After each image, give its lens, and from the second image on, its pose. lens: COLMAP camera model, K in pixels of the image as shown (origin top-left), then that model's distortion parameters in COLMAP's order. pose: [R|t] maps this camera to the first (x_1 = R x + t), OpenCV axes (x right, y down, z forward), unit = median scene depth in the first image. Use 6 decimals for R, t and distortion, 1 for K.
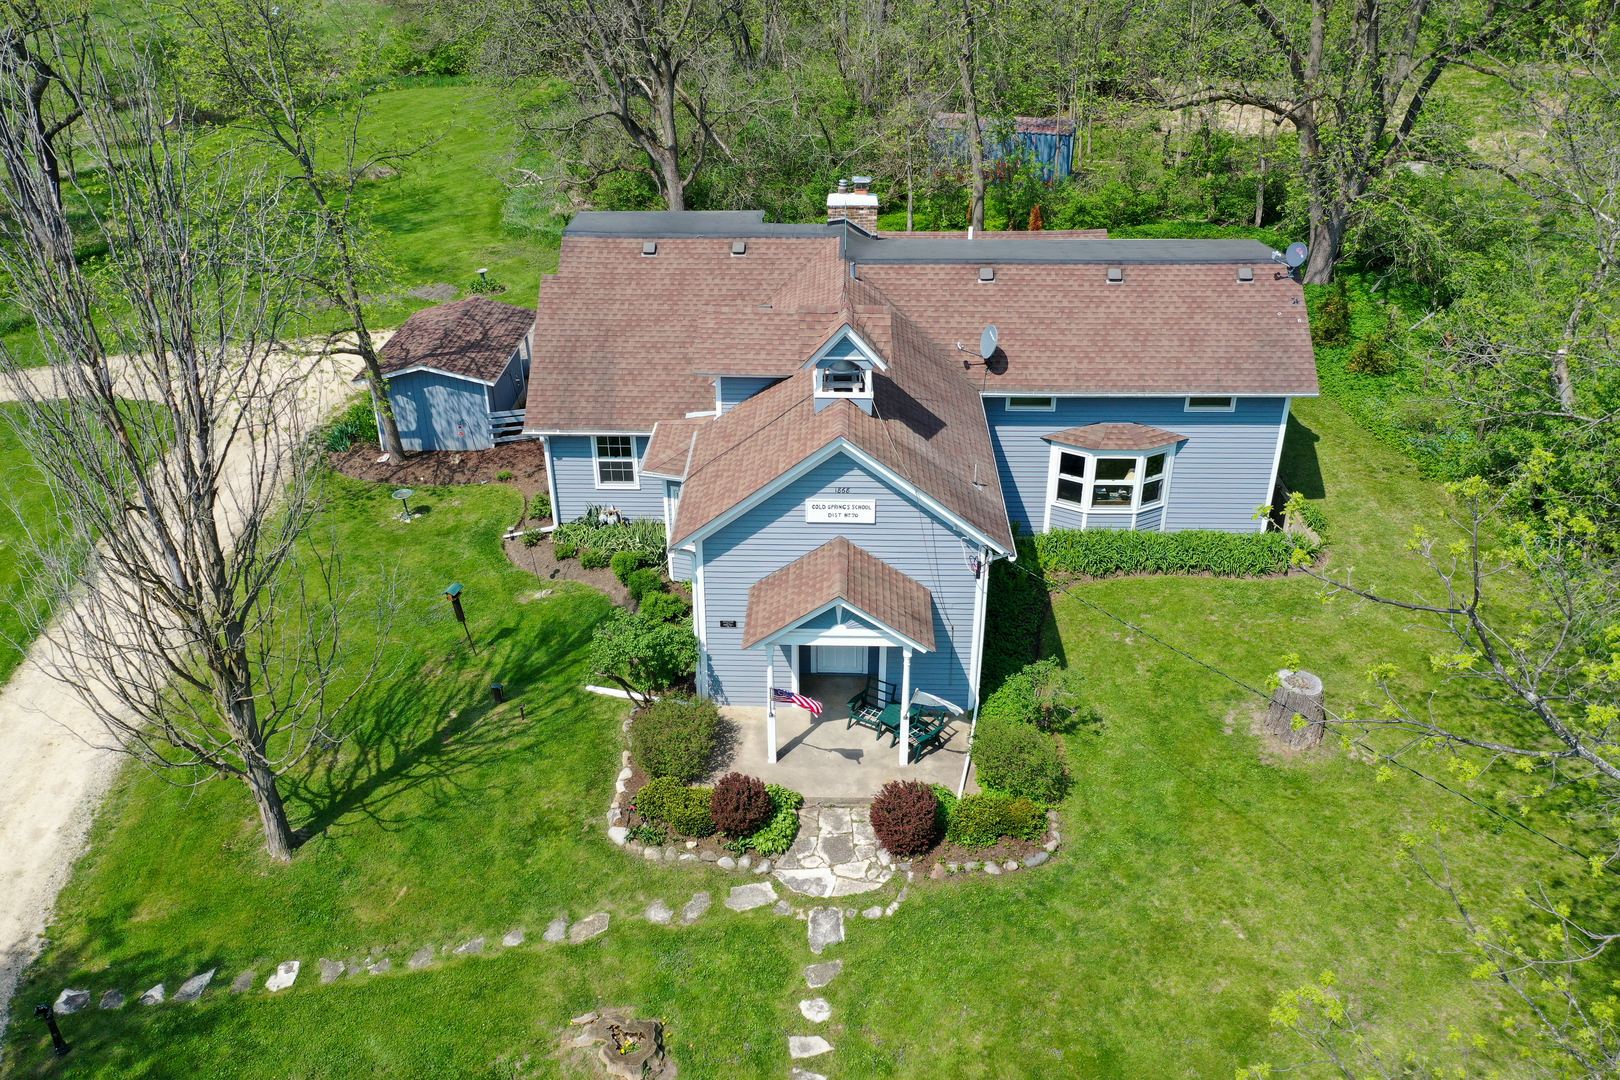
lens RADIAL K [[1271.6, 0, 814.3], [0, 1271.6, 535.7], [0, 0, 1]] dist [-0.025559, 0.030021]
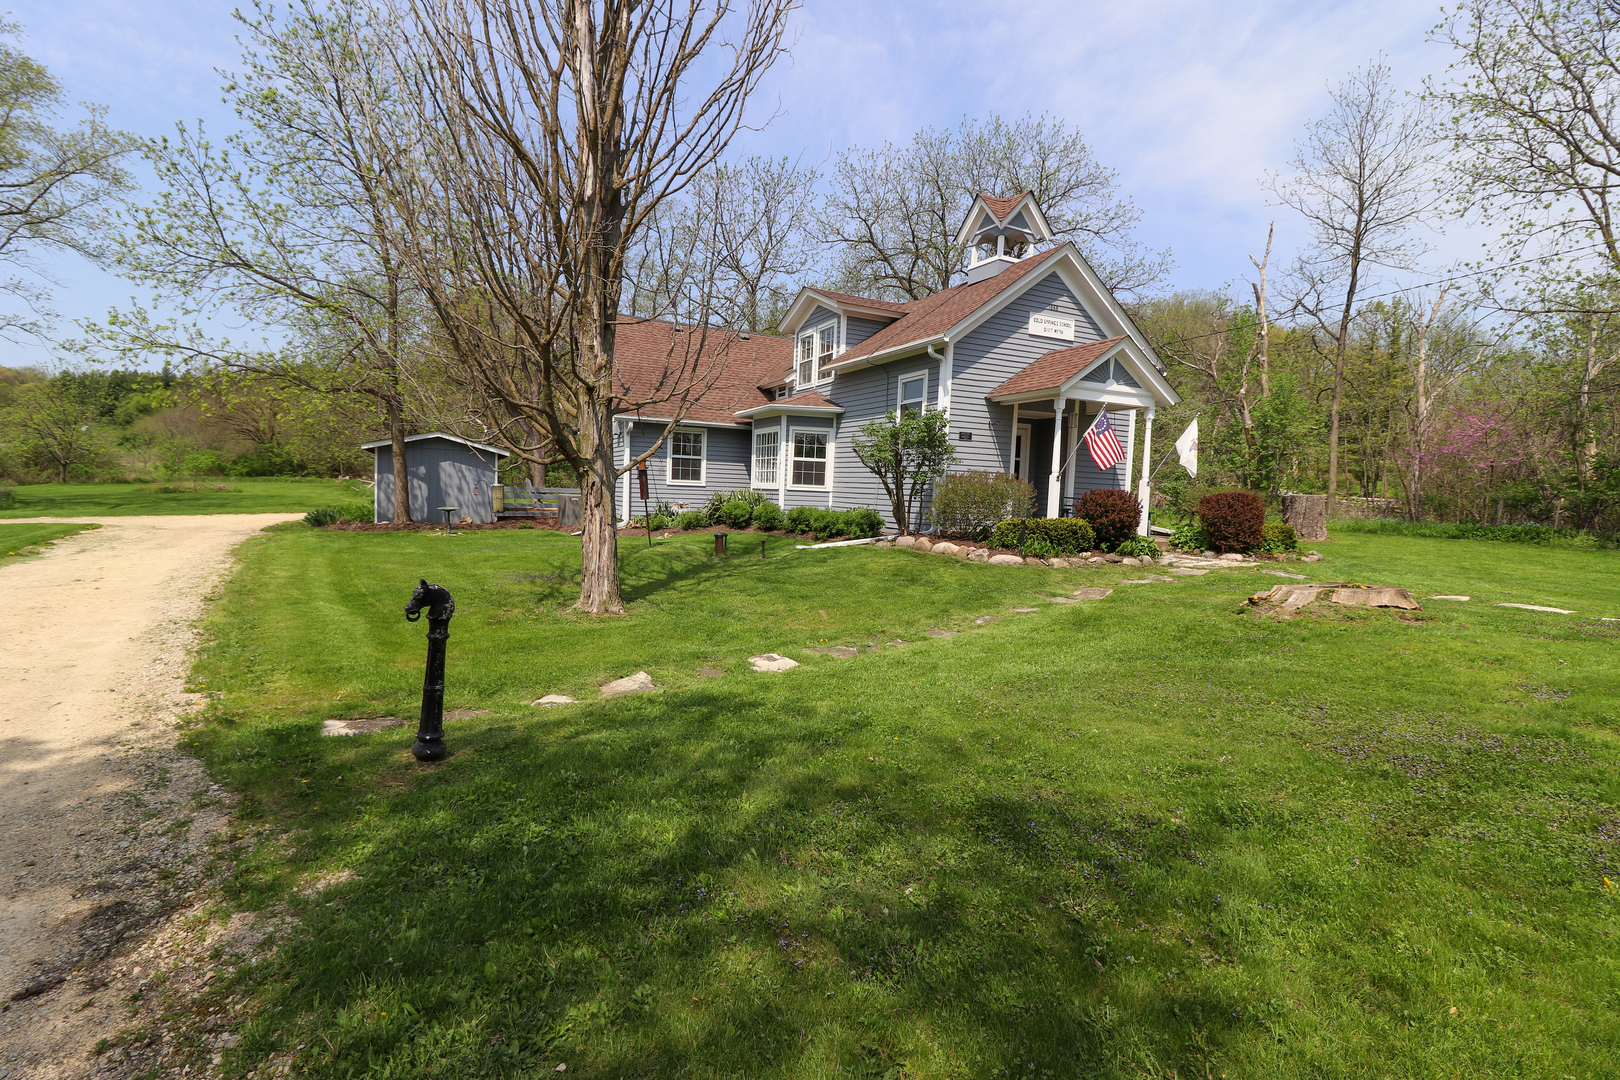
lens RADIAL K [[752.4, 0, 809.7], [0, 752.4, 532.7], [0, 0, 1]] dist [-0.010464, -0.005581]
pose [[0.889951, 0.009940, 0.455947, -0.484820], [0.185793, 0.905135, -0.382377, 0.370495], [-0.416494, 0.425009, 0.803679, 0.588108]]
